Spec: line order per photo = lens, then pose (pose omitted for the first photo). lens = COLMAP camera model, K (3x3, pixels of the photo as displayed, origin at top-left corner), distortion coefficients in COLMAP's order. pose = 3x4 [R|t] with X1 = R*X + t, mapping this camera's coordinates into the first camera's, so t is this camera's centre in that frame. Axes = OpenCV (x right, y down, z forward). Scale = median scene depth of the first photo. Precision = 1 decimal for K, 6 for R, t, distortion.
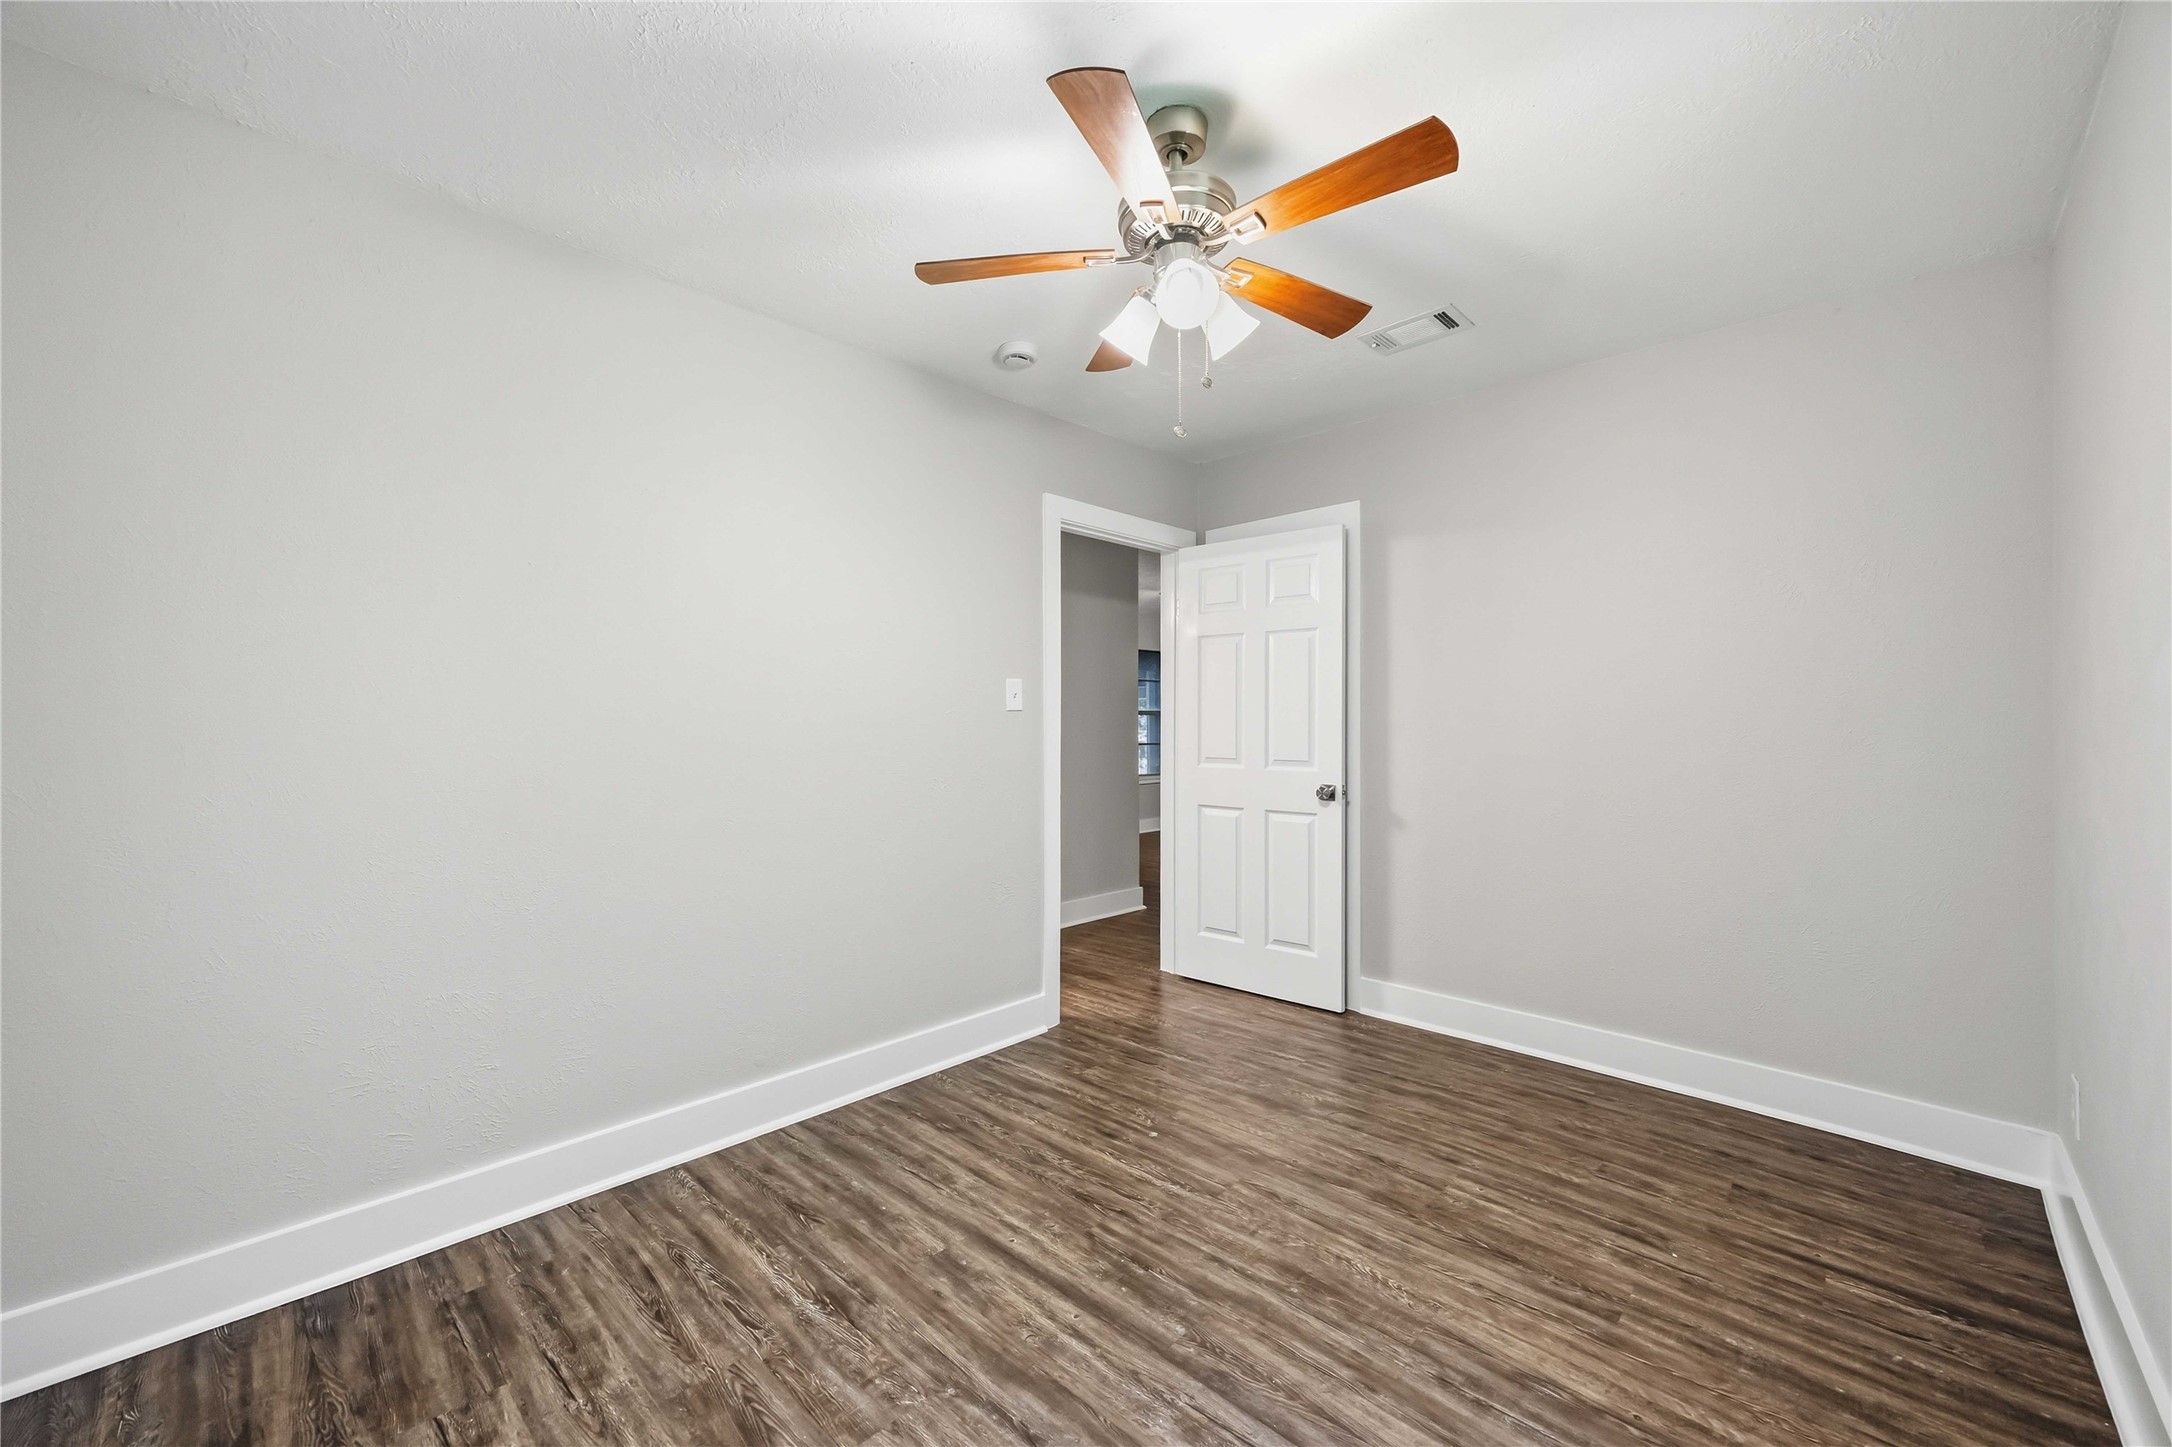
lens RADIAL K [[835.8, 0, 1089.8], [0, 835.8, 725.0], [0, 0, 1]] dist [0.001337, 0.000053]
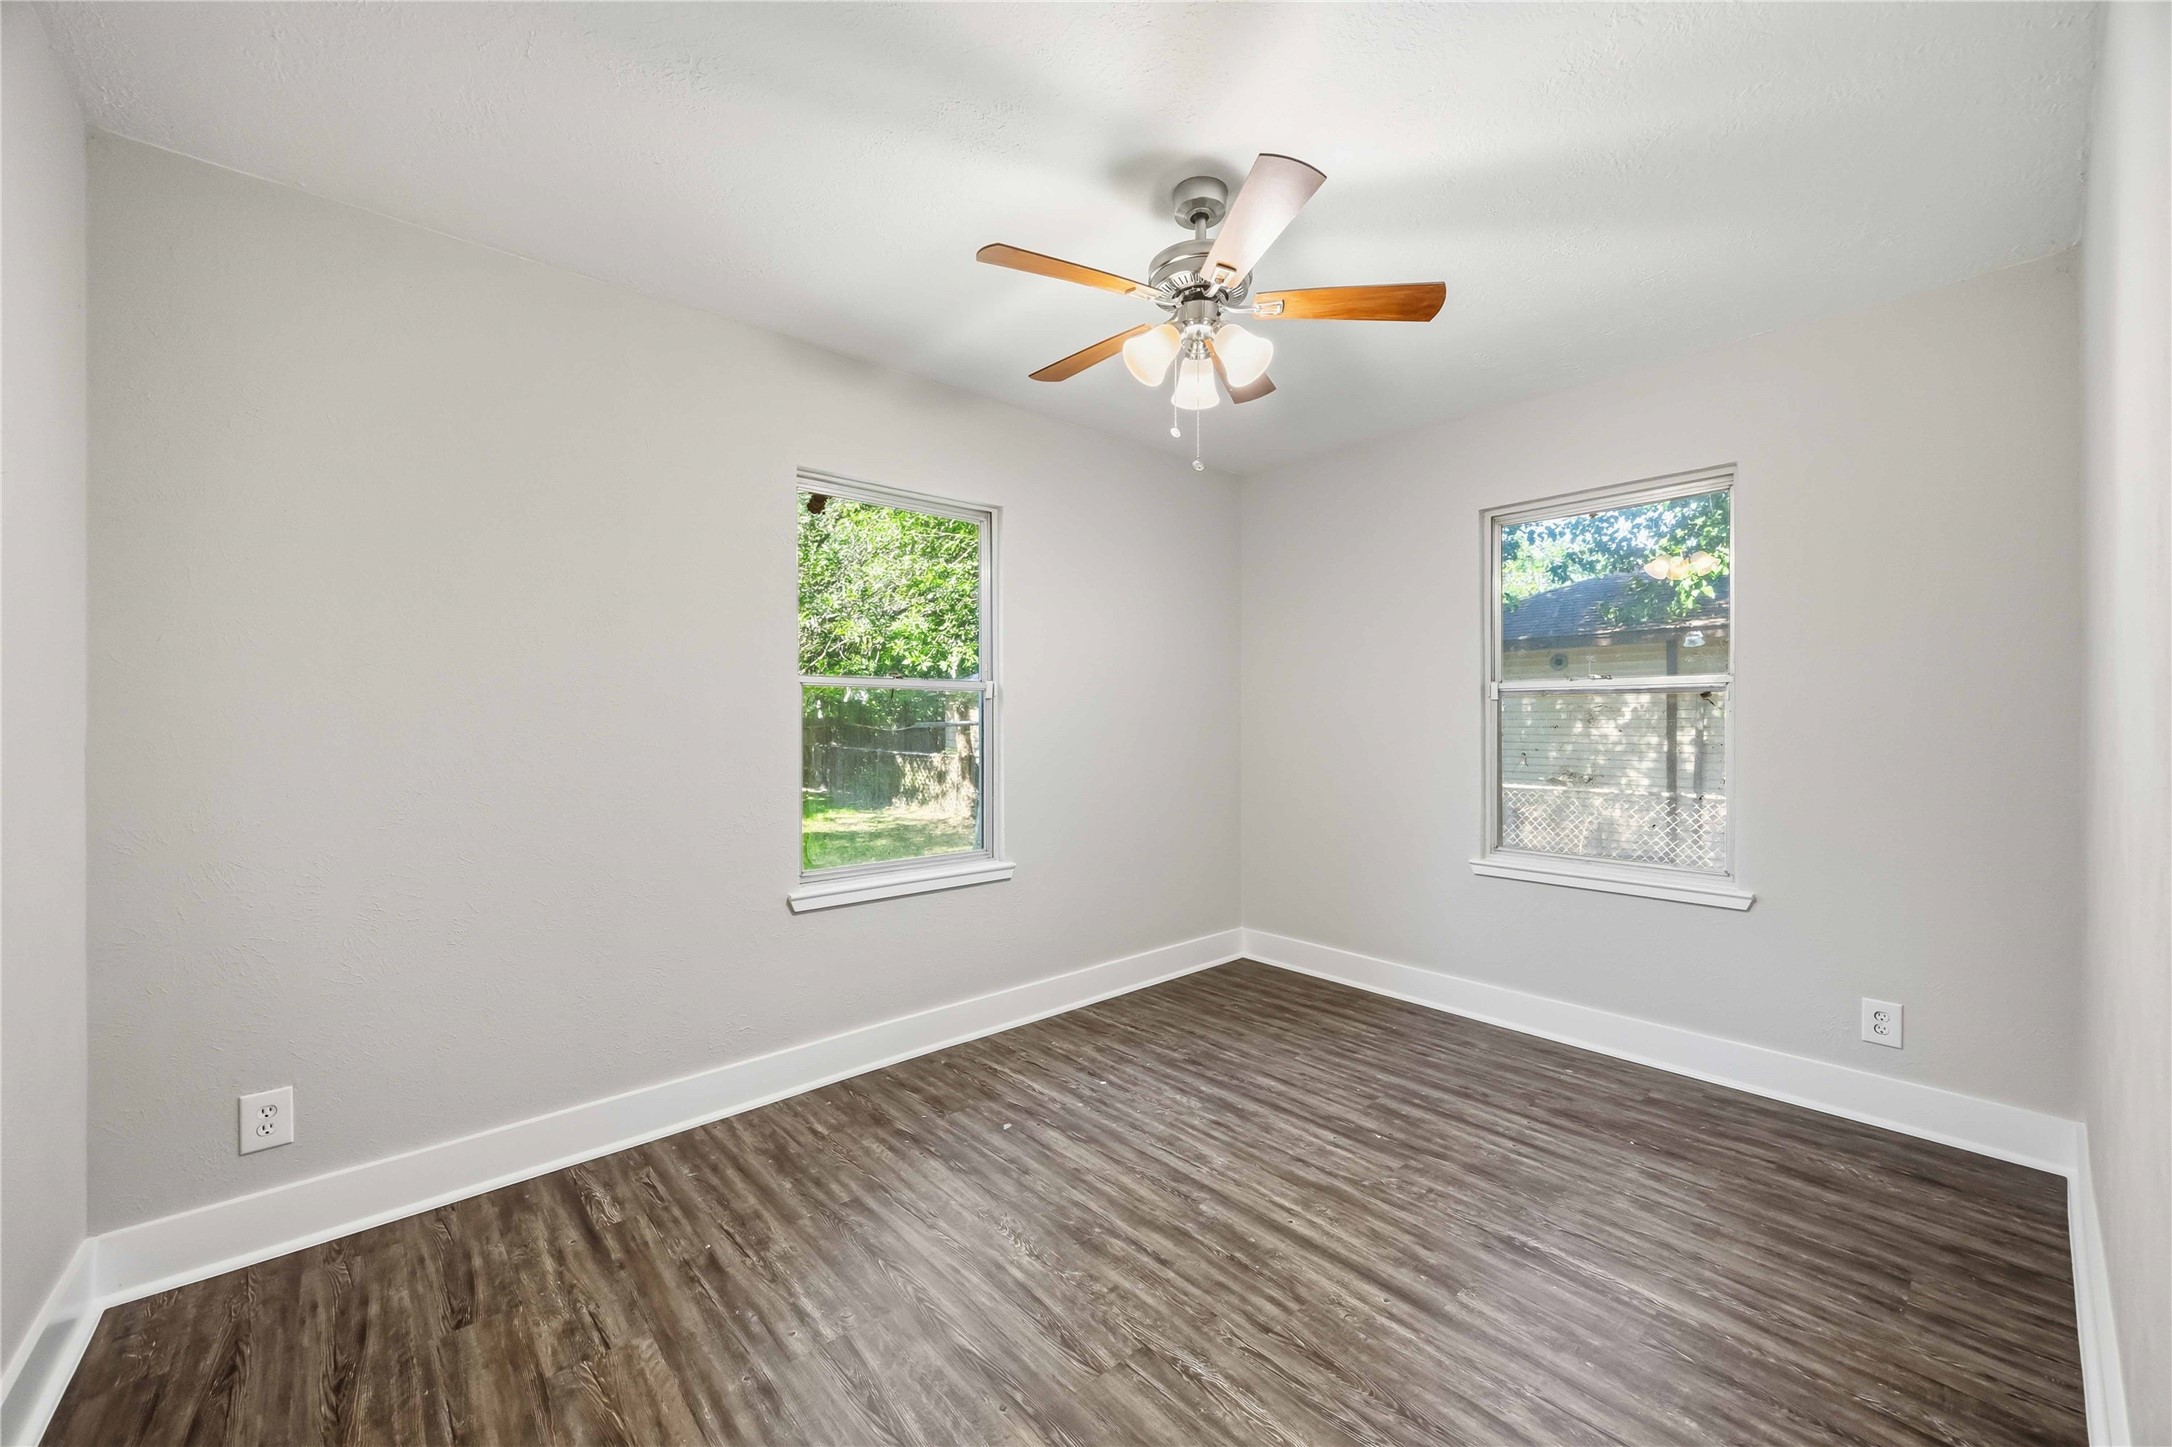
lens RADIAL K [[835.8, 0, 1083.7], [0, 835.8, 722.3], [0, 0, 1]] dist [0.001337, 0.000053]
pose [[-0.996487, 0.004925, 0.083604, 0.156994], [0.004612, 0.999982, -0.003935, 0.002545], [-0.083622, -0.003535, -0.996491, 1.995113]]
